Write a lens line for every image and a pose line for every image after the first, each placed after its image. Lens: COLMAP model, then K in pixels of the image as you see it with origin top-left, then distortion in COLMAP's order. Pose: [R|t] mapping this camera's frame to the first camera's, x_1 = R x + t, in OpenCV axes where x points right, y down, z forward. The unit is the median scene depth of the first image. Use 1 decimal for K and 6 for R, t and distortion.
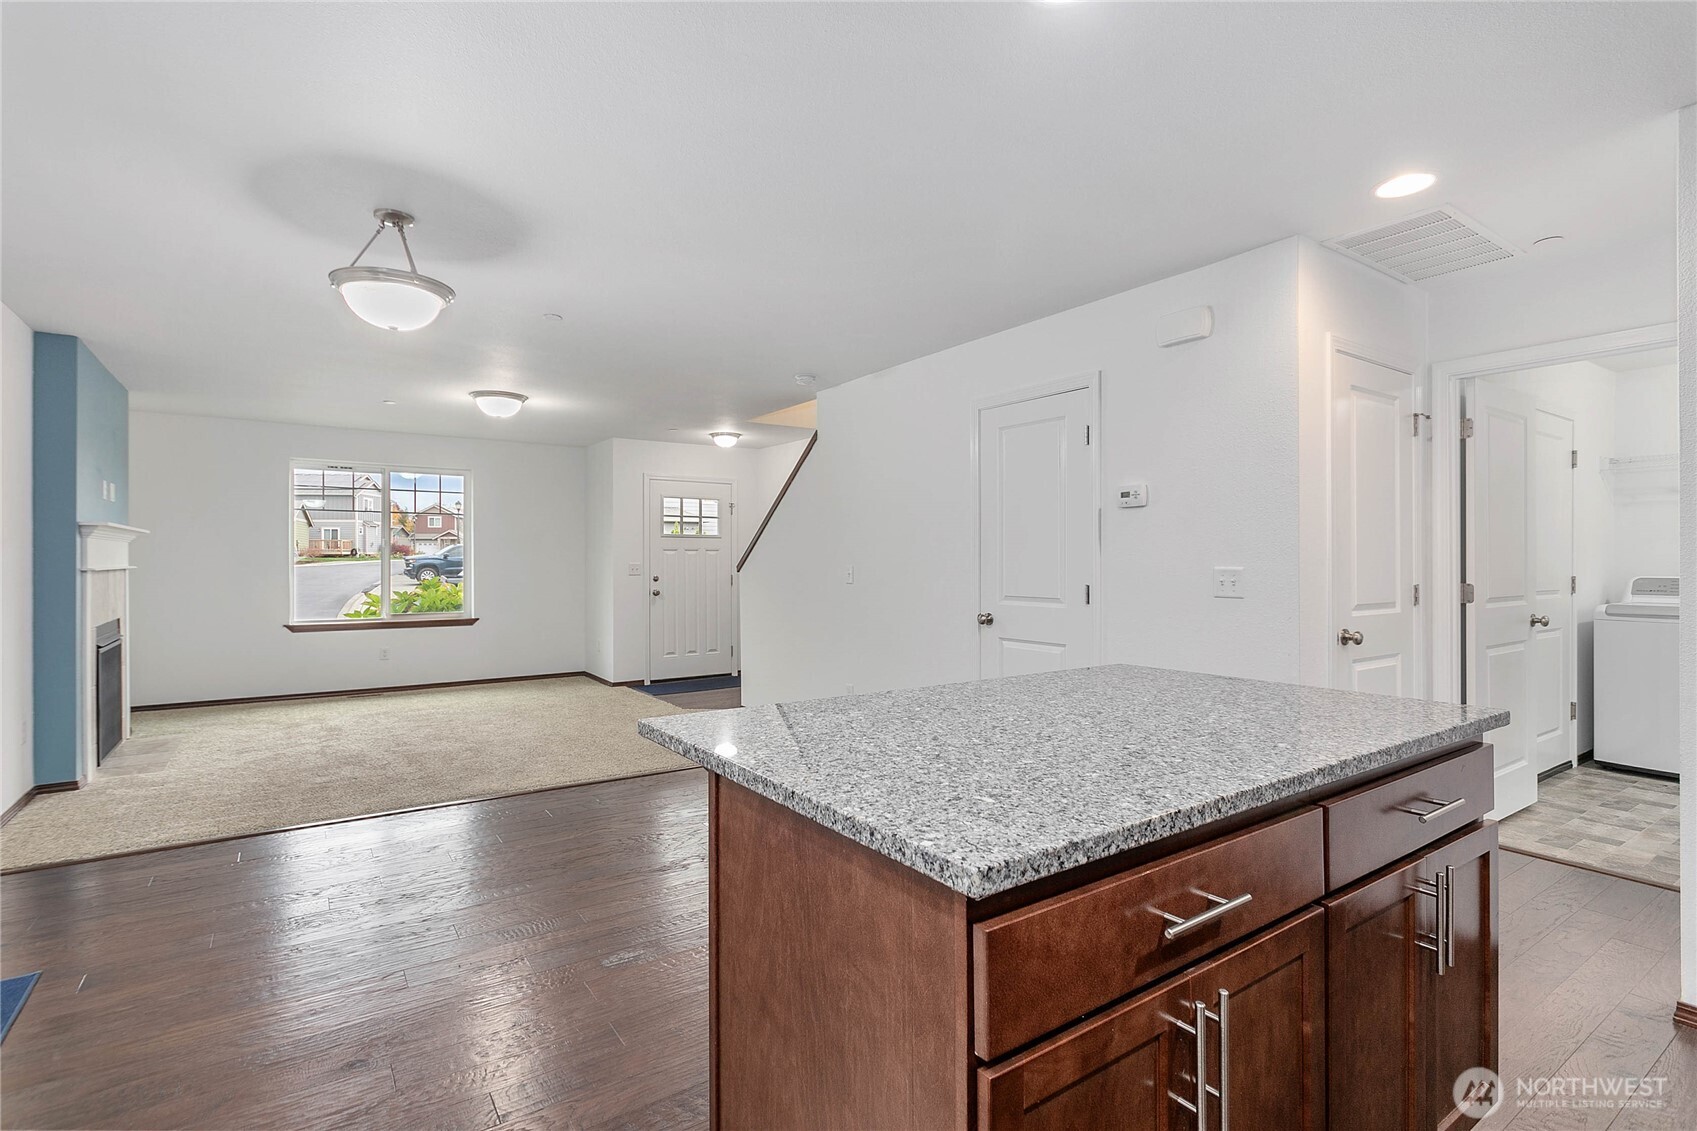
lens RADIAL K [[803.3, 0, 843.4], [0, 803.3, 563.2], [0, 0, 1]] dist [0.000110, 0.002079]
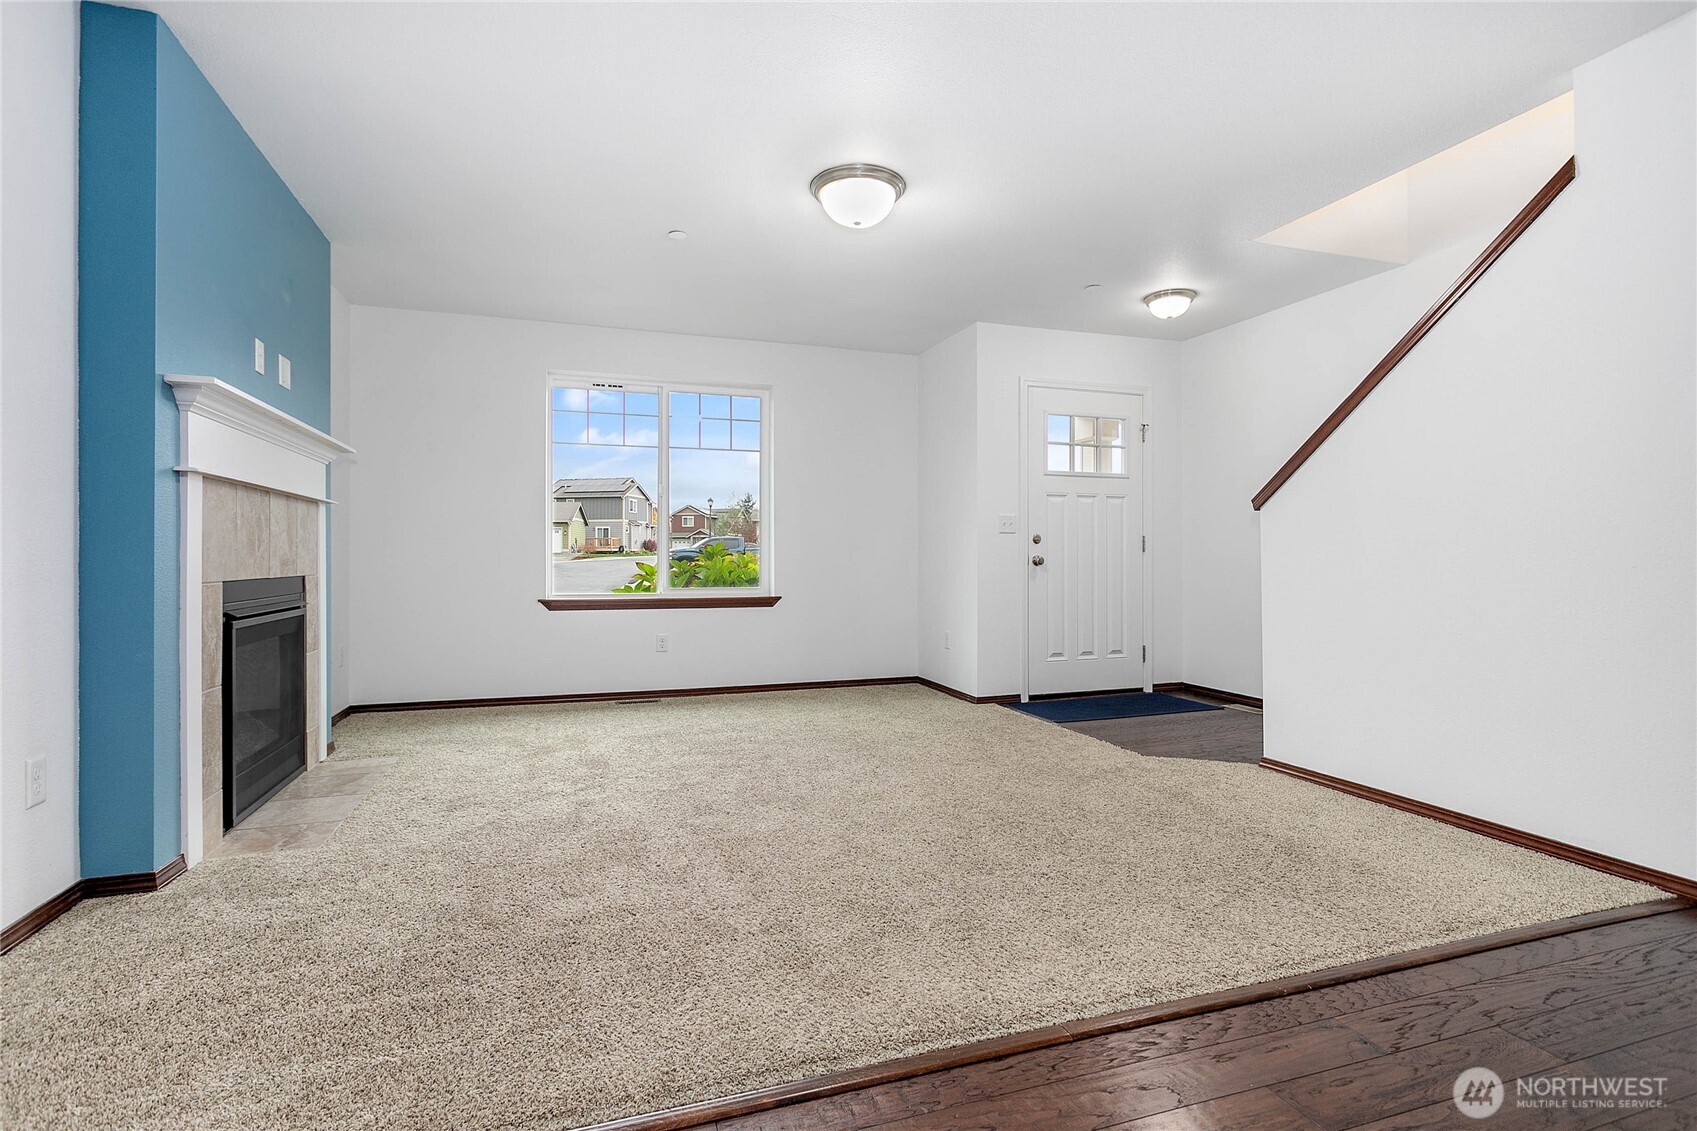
lens RADIAL K [[803.3, 0, 843.3], [0, 803.3, 559.8], [0, 0, 1]] dist [0.000110, 0.002079]
pose [[0.961783, -0.000189, -0.273813, -0.215554], [-0.000424, 0.999998, -0.002181, 0.039270], [0.273813, 0.002214, 0.961780, 0.348627]]
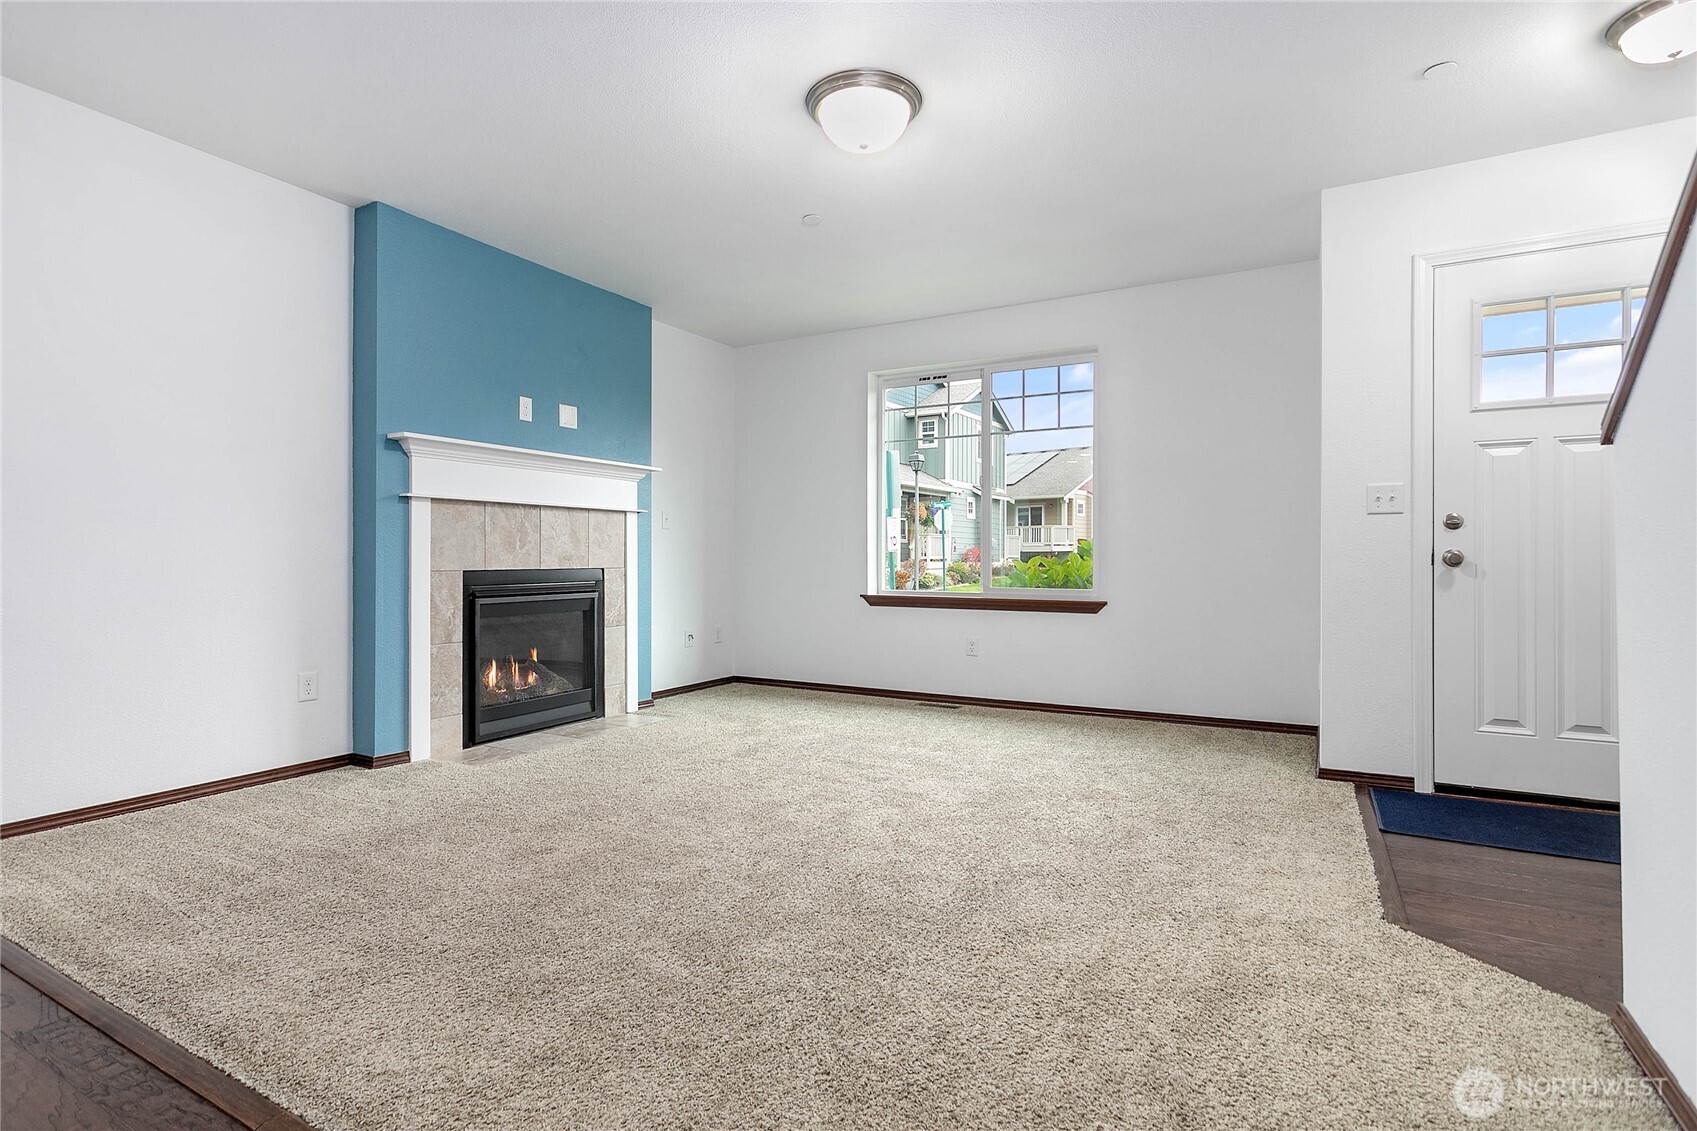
lens RADIAL K [[803.3, 0, 837.6], [0, 803.3, 581.9], [0, 0, 1]] dist [0.000110, 0.002079]
pose [[0.444930, 0.026669, -0.895168, -0.020663], [-0.003412, 0.999600, 0.028085, 0.039766], [0.895559, -0.009442, 0.444843, 0.589142]]
